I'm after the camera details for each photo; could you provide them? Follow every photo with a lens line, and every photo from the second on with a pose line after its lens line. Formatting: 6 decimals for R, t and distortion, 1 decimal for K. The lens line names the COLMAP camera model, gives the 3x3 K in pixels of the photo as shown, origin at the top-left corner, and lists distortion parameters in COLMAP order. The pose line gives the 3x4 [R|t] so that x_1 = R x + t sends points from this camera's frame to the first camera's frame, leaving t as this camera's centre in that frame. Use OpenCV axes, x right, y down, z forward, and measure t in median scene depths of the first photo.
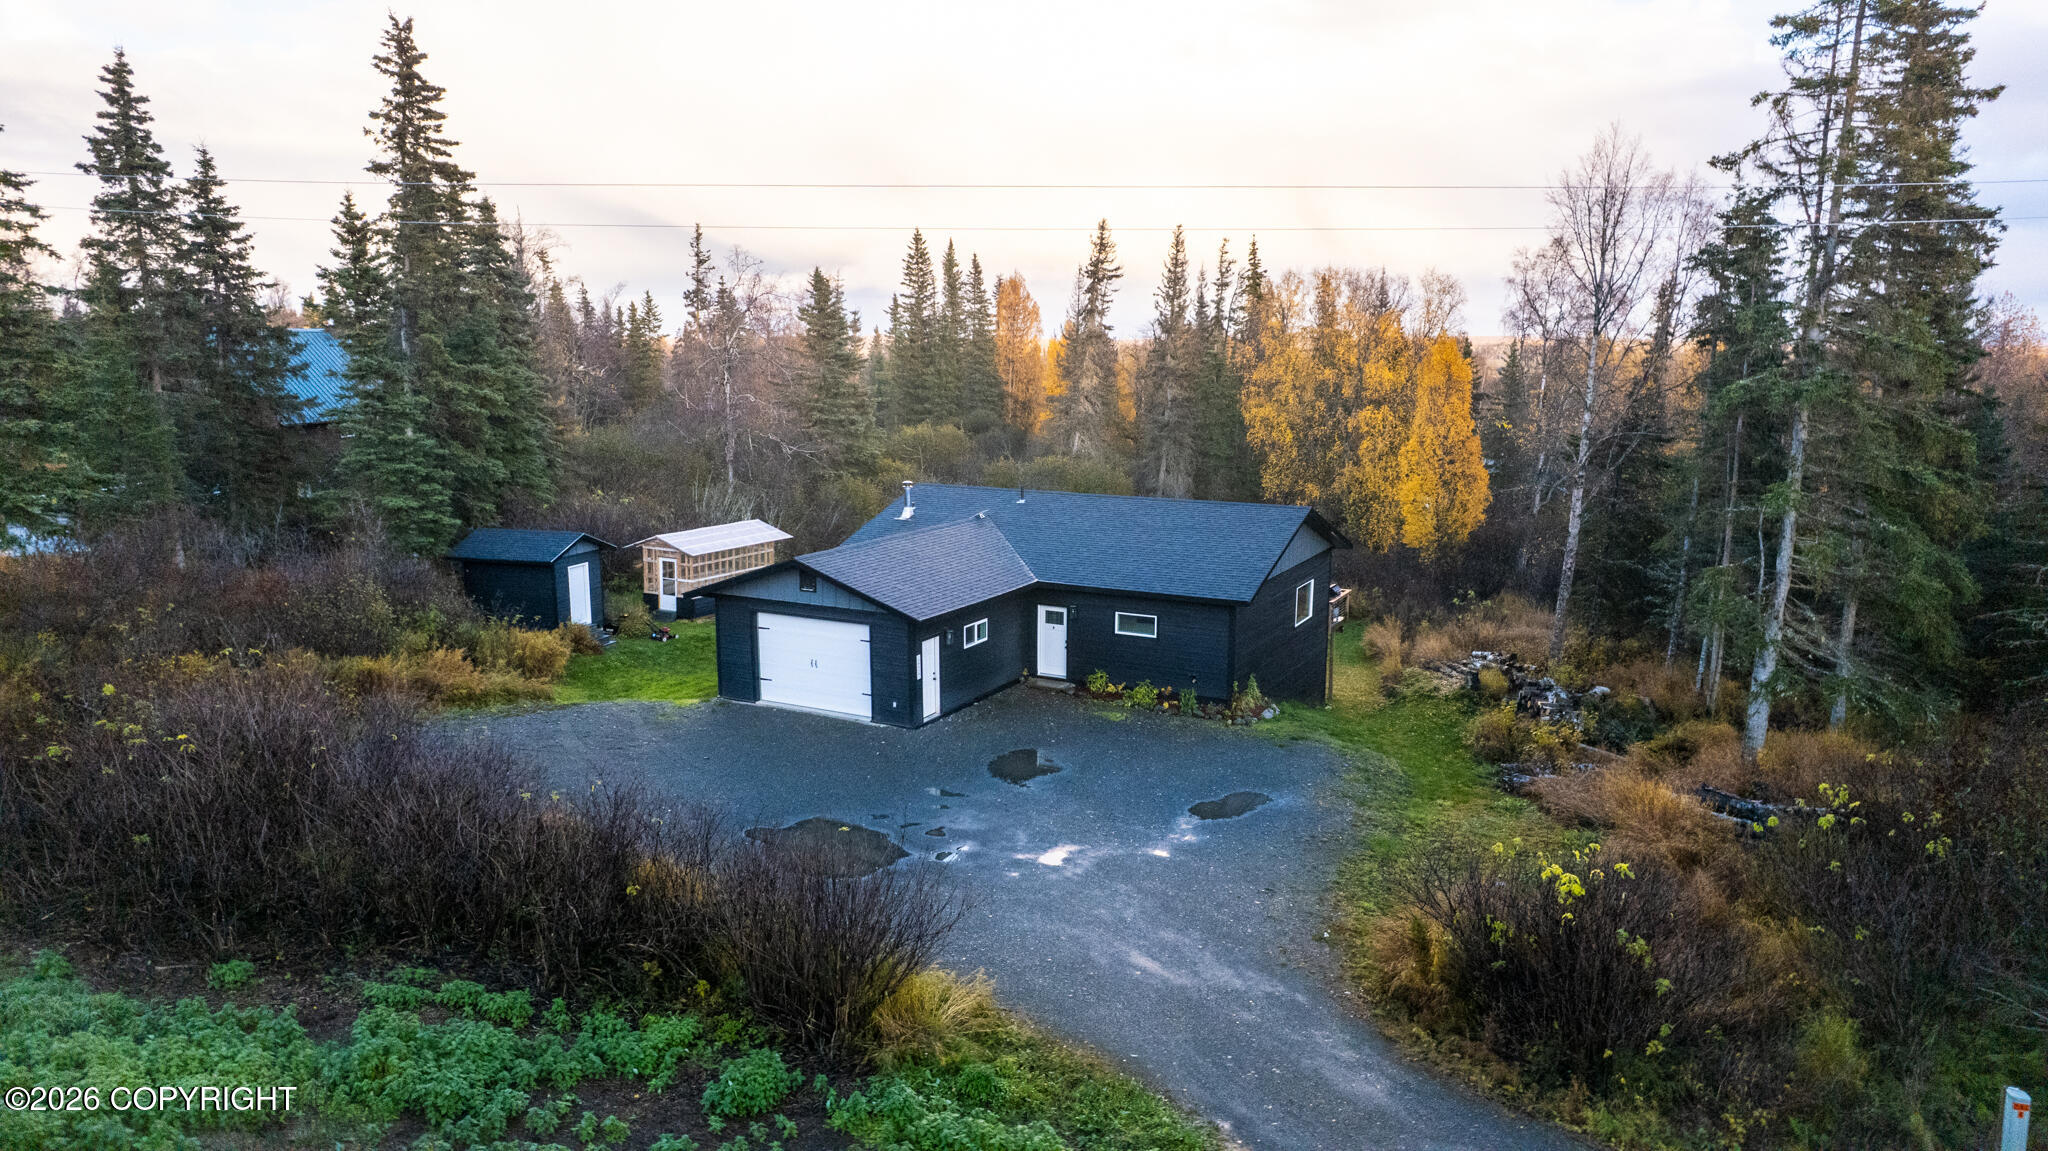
lens RADIAL K [[1331.1, 0, 1022.1], [0, 1331.1, 574.1], [0, 0, 1]] dist [-0.060619, 0.047877]
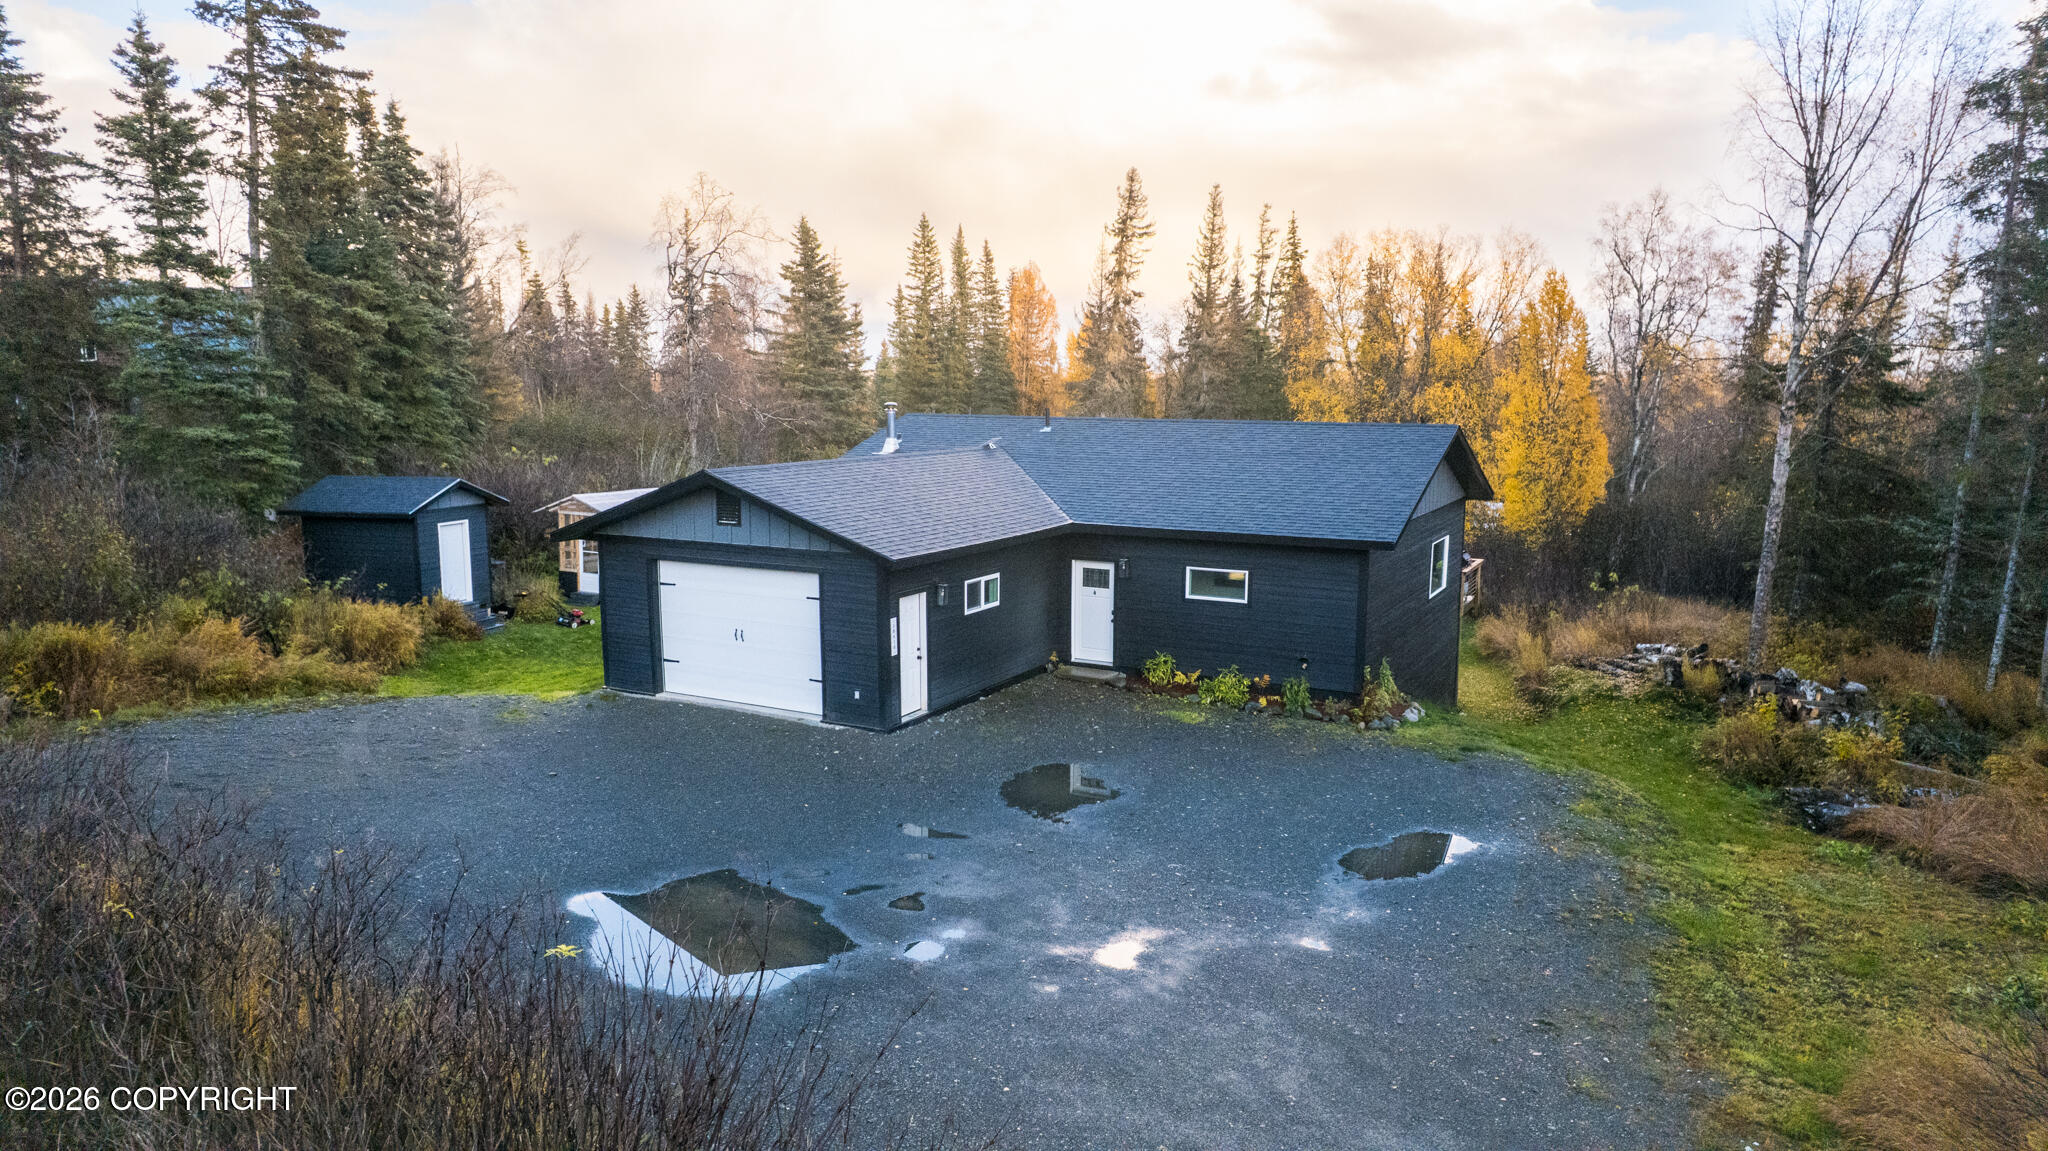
lens RADIAL K [[1331.1, 0, 1025.4], [0, 1331.1, 576.5], [0, 0, 1]] dist [-0.060619, 0.047877]
pose [[0.999981, 0.001950, -0.005918, -0.007008], [-0.002087, 0.999725, -0.023357, 0.040155], [0.005871, 0.023369, 0.999710, 0.253246]]
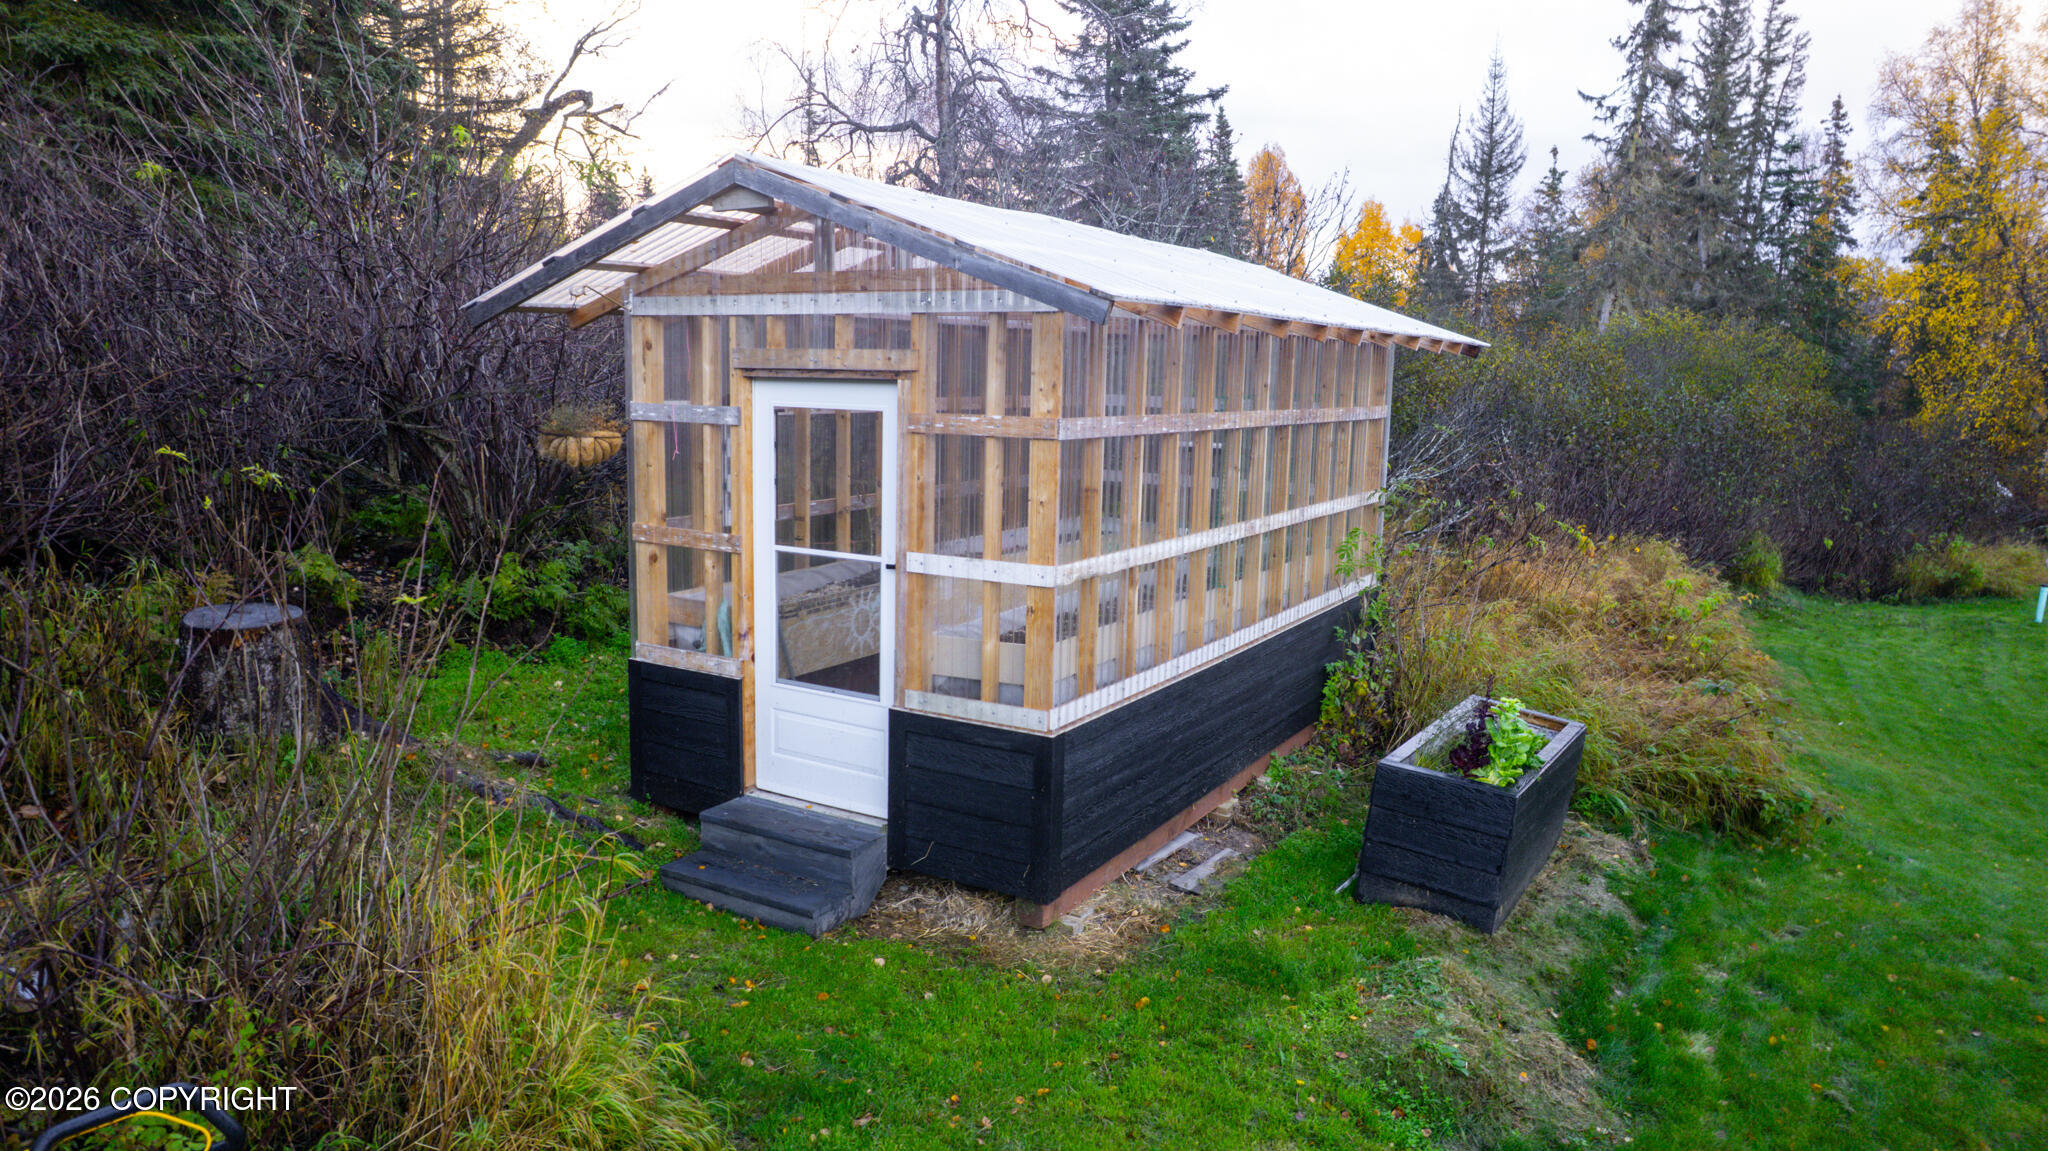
lens RADIAL K [[1331.1, 0, 1031.2], [0, 1331.1, 583.5], [0, 0, 1]] dist [-0.060619, 0.047877]
pose [[0.998345, 0.011443, -0.056364, -0.271568], [-0.011635, 0.999928, -0.003078, 0.007141], [0.056325, 0.003729, 0.998406, 0.990770]]
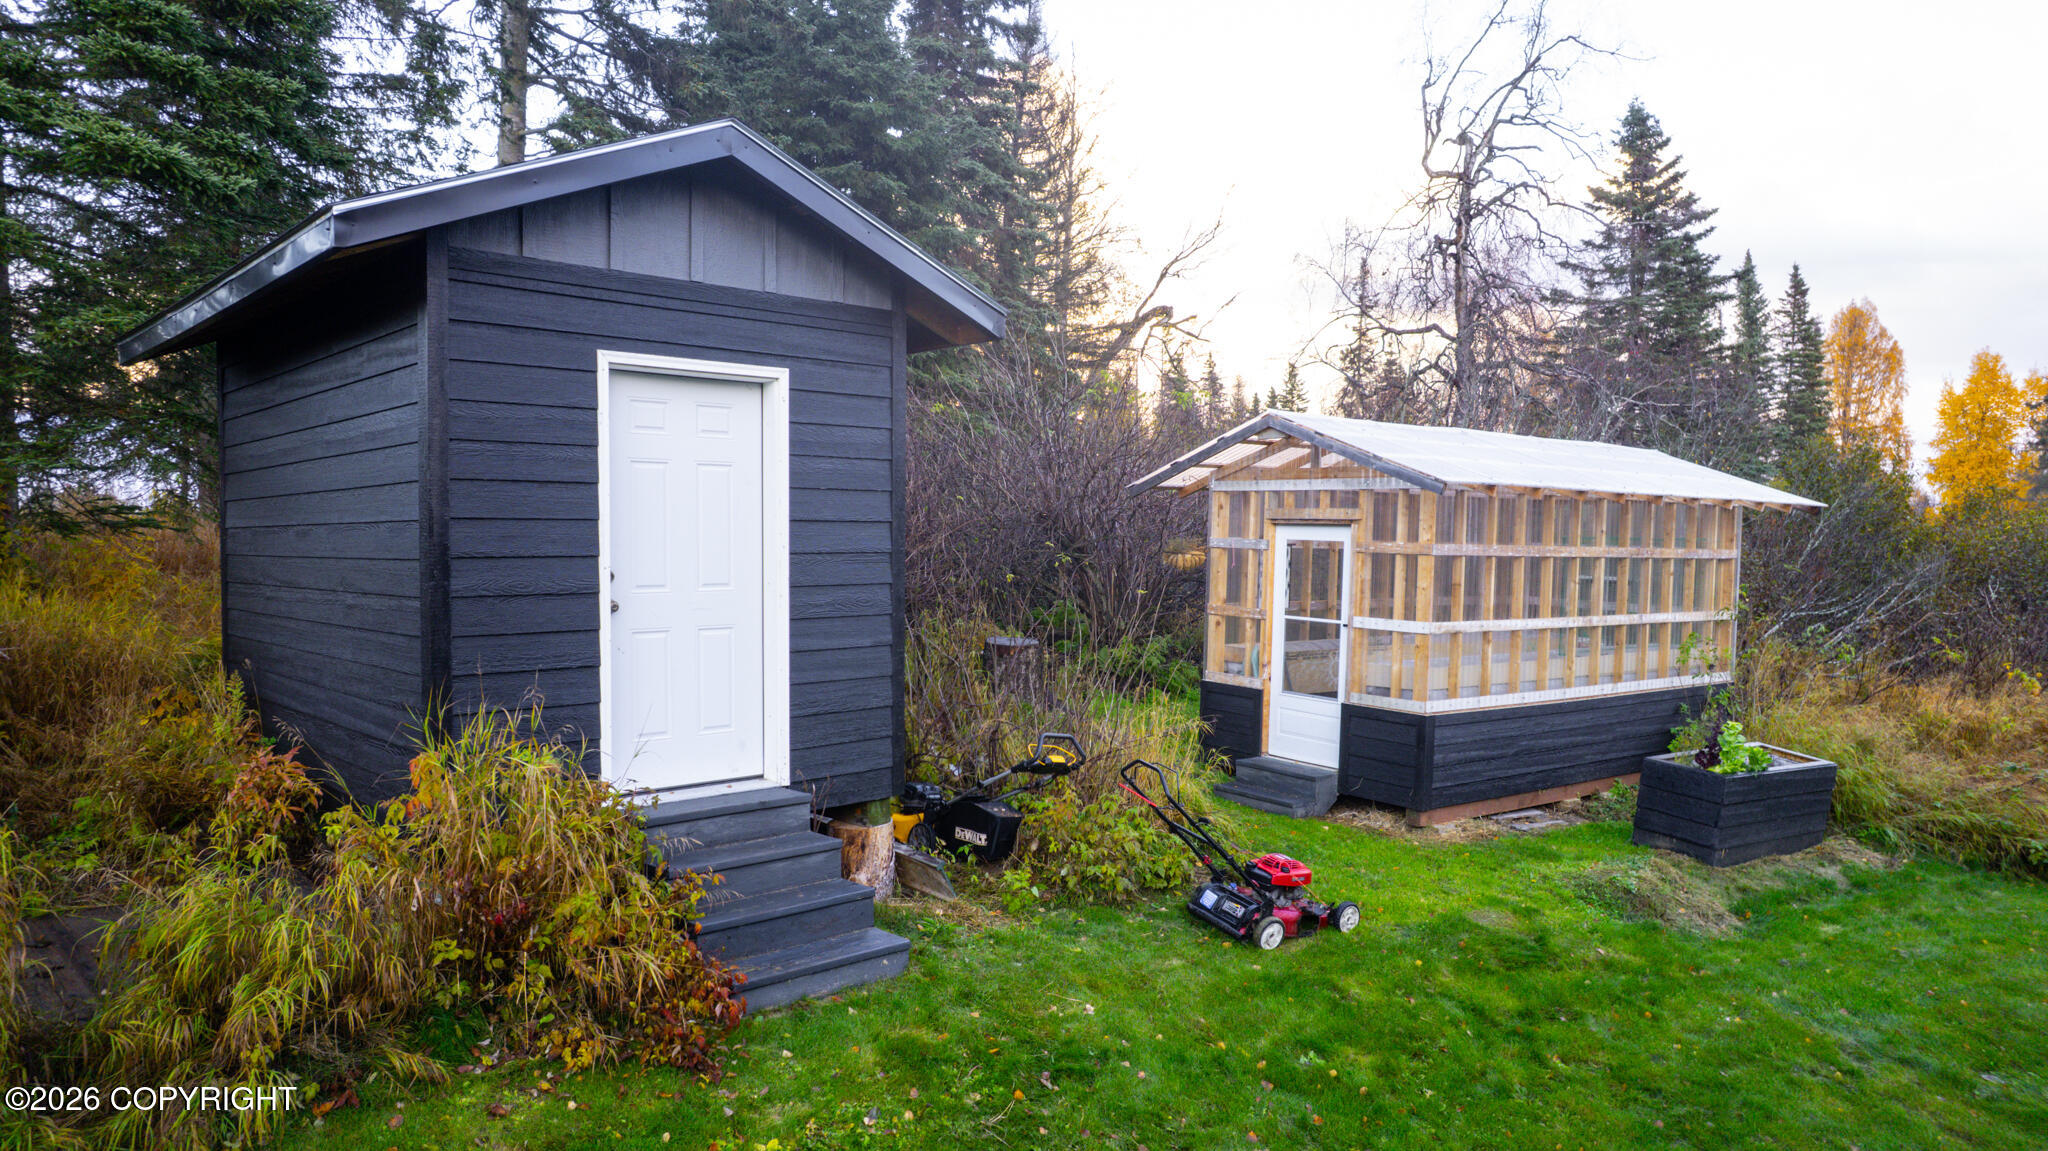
lens RADIAL K [[1331.1, 0, 1024.5], [0, 1331.1, 591.2], [0, 0, 1]] dist [-0.060619, 0.047877]
pose [[0.892023, 0.023534, -0.451377, -0.236295], [-0.078549, 0.991519, -0.103534, 0.028627], [0.445113, 0.127809, 0.886307, 0.881149]]
